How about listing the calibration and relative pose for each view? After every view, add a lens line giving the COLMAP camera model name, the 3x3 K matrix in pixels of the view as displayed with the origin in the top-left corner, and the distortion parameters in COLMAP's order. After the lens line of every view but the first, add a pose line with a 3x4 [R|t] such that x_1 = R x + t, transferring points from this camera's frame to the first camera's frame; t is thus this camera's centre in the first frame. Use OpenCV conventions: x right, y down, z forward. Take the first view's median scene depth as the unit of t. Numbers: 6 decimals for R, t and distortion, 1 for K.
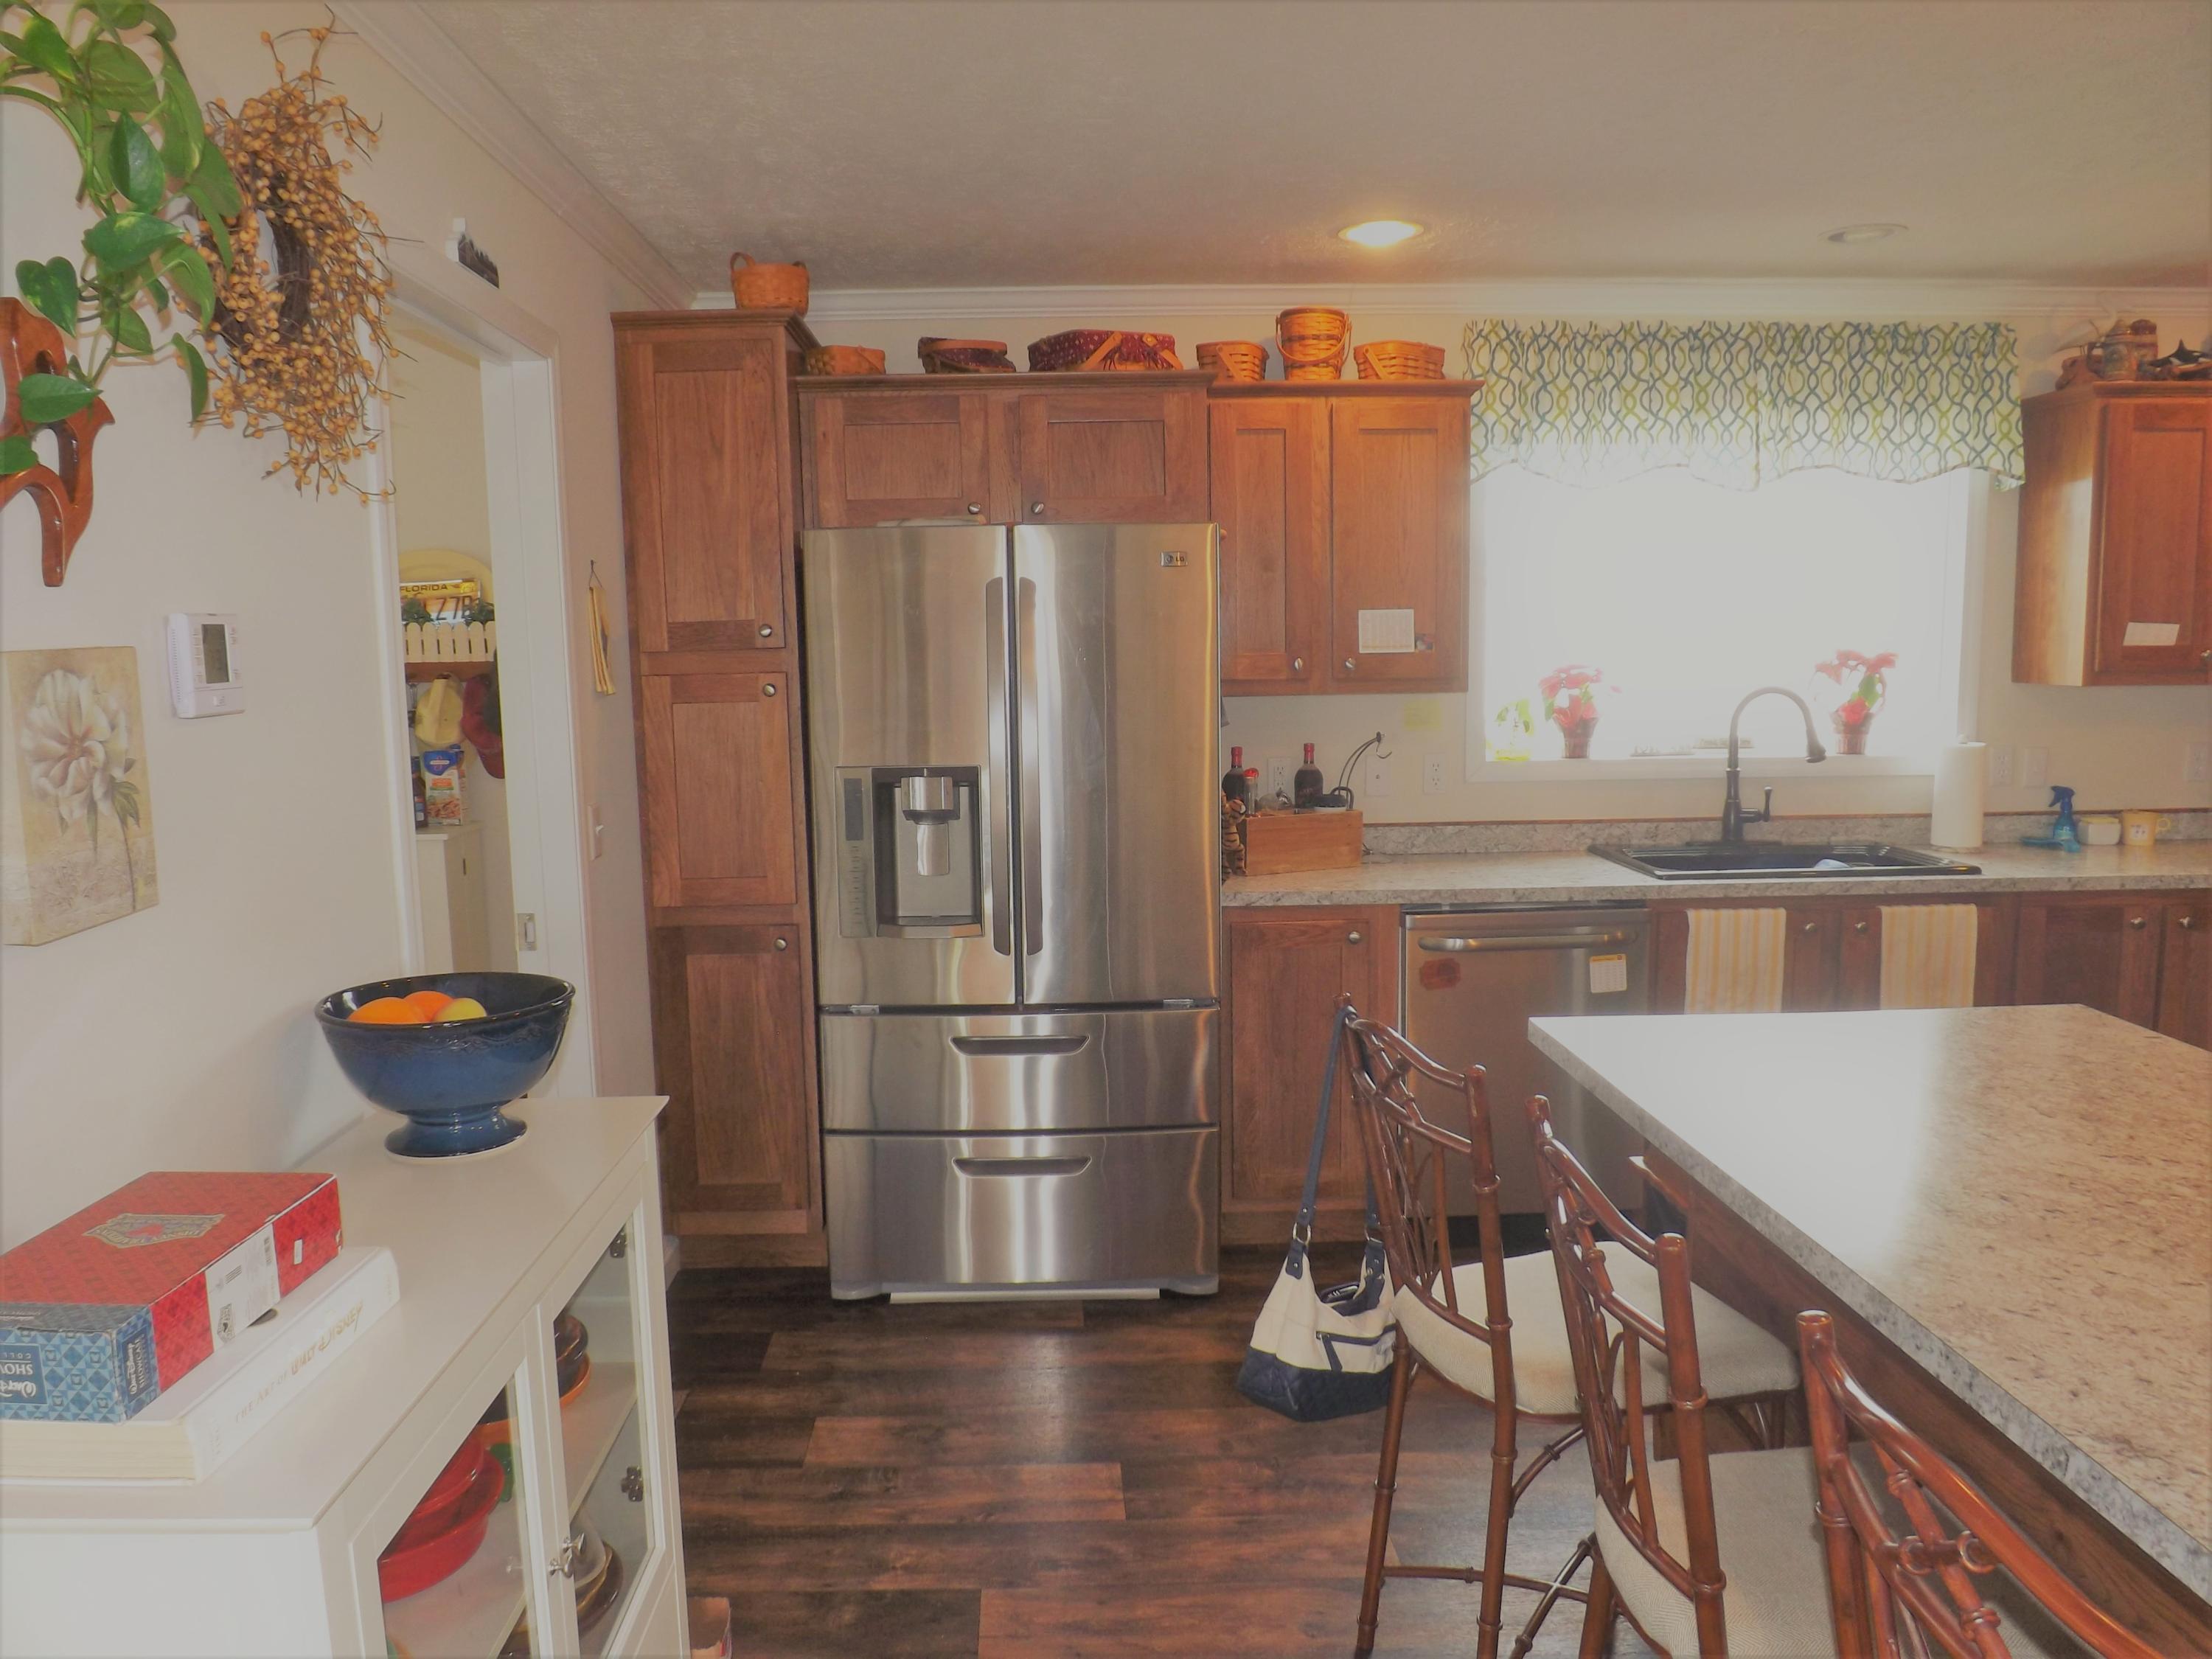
lens RADIAL K [[1648.2, 0, 1030.0], [0, 1648.2, 853.4], [0, 0, 1]] dist [-0.102990, 0.055891]
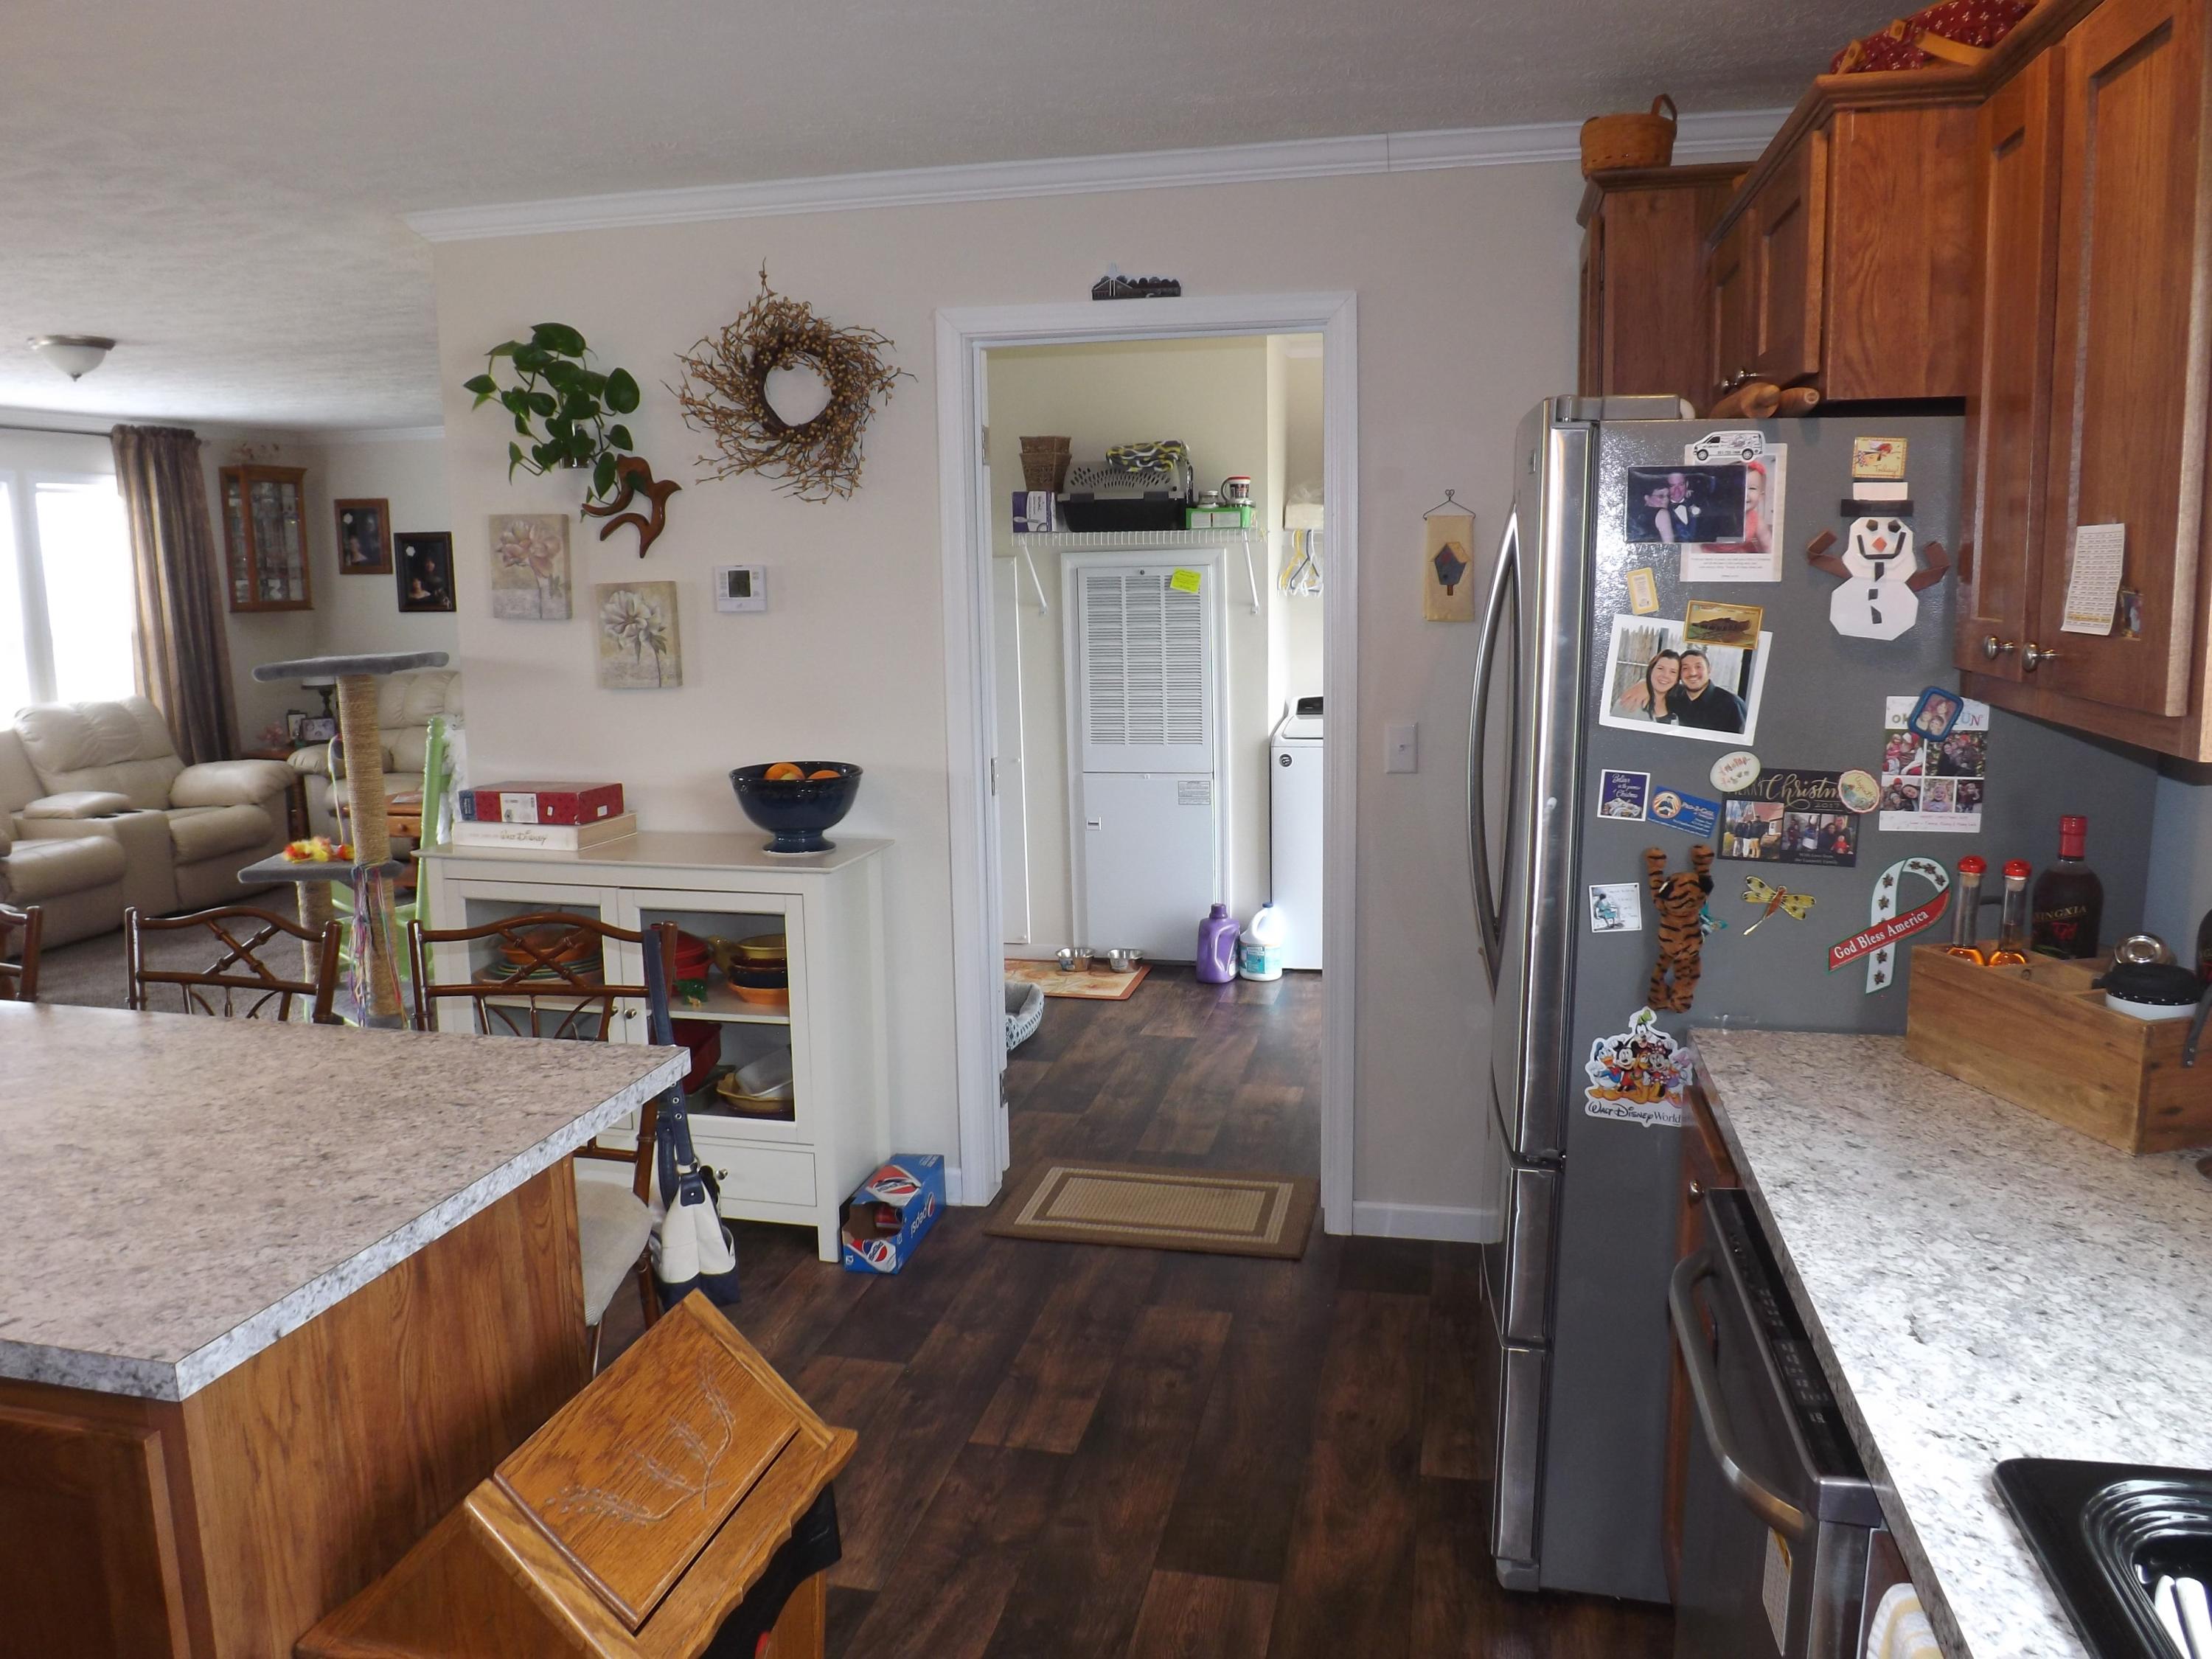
lens RADIAL K [[1605.9, 0, 1091.3], [0, 1605.9, 811.8], [0, 0, 1]] dist [-0.061221, 0.003292]
pose [[-0.258111, 0.161101, -0.952589, 0.634678], [-0.104417, 0.975571, 0.193281, -0.126042], [0.960456, 0.149354, -0.234984, 0.847239]]
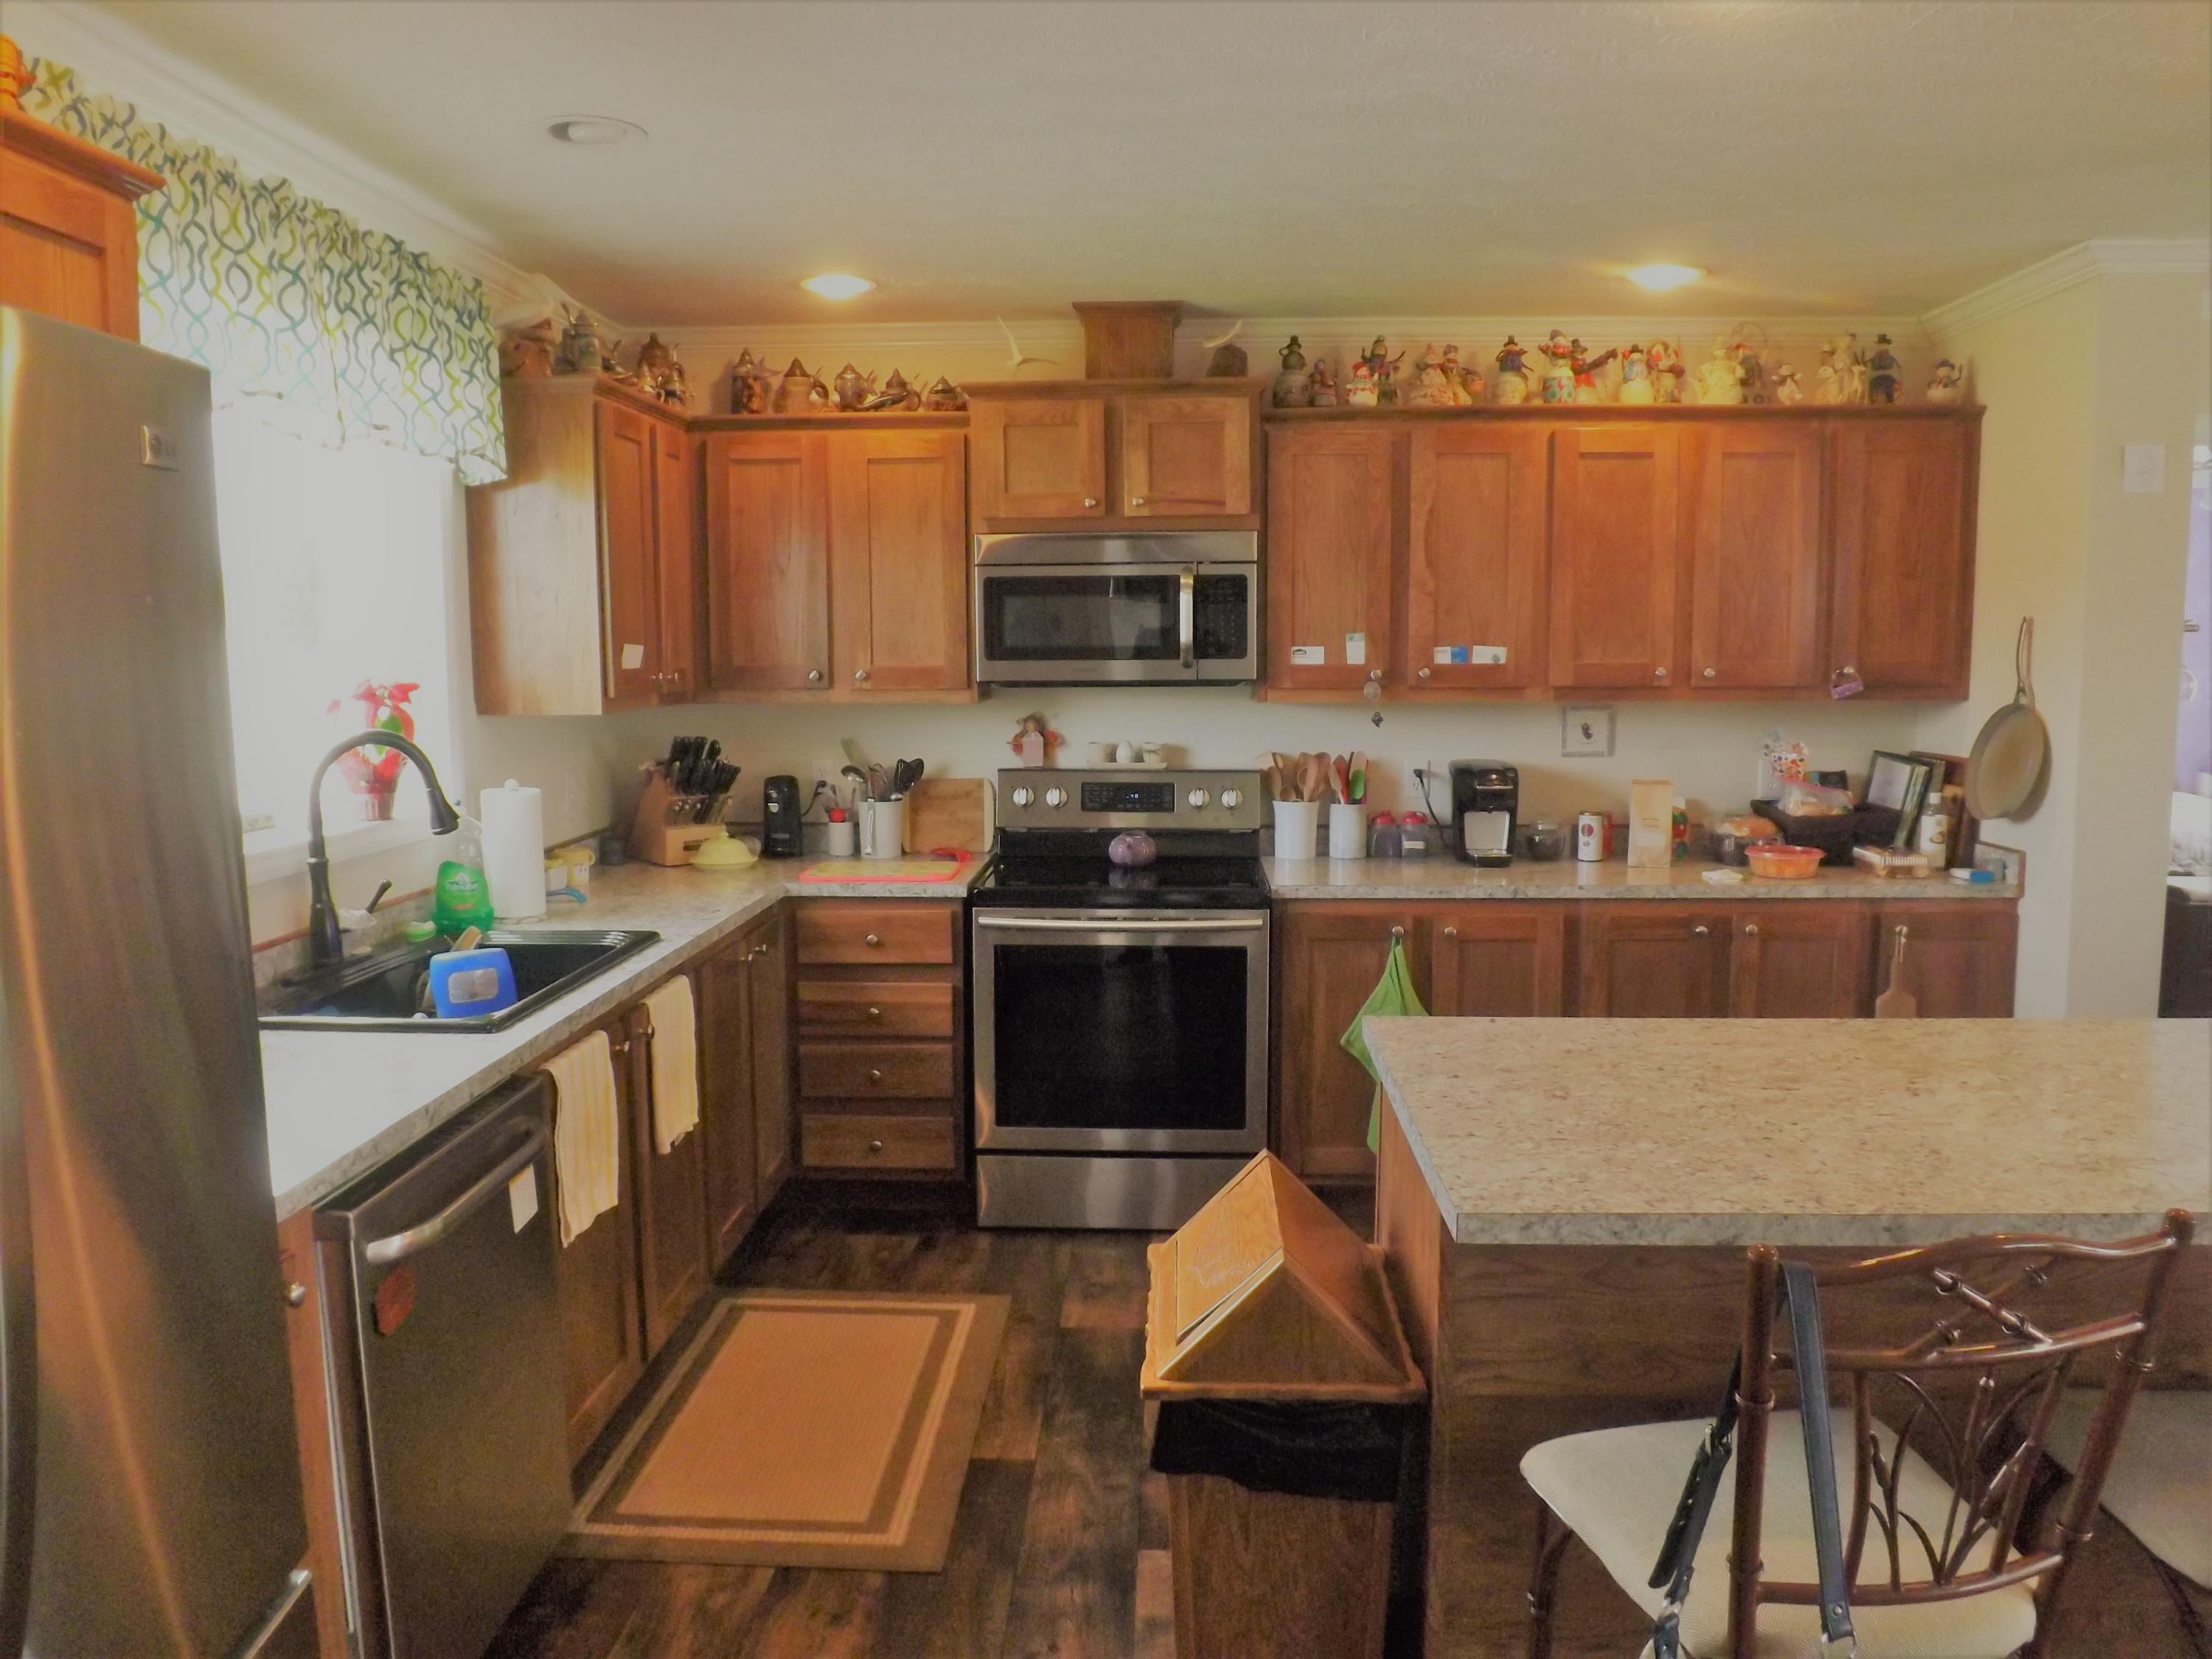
lens RADIAL K [[1590.7, 0, 1118.0], [0, 1590.7, 823.5], [0, 0, 1]] dist [-0.067110, -0.004326]
pose [[0.047012, -0.095260, 0.994342, -0.206816], [0.136094, 0.986771, 0.088100, -0.082676], [-0.989580, 0.131182, 0.059354, 0.659721]]
